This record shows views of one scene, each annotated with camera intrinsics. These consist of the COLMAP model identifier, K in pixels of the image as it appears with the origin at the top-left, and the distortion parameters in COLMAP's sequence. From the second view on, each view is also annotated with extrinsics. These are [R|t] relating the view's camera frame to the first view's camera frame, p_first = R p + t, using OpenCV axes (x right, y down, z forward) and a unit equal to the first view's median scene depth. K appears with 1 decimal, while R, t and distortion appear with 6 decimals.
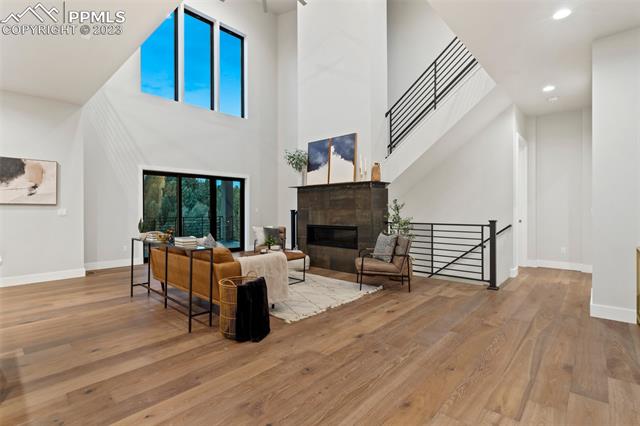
lens RADIAL K [[307.7, 0, 314.7], [0, 307.7, 207.8], [0, 0, 1]] dist [-0.001693, 0.000160]
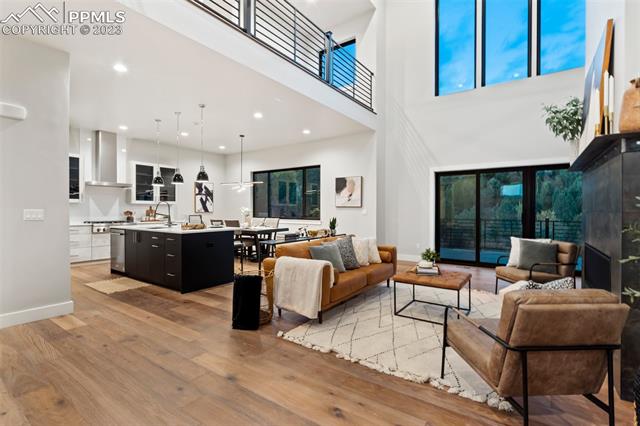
lens RADIAL K [[307.7, 0, 314.7], [0, 307.7, 207.8], [0, 0, 1]] dist [-0.001693, 0.000160]
pose [[0.118626, -0.009983, -0.992889, 0.681585], [-0.001337, 0.999947, -0.010214, 0.010362], [0.992938, 0.002539, 0.118607, 0.831051]]
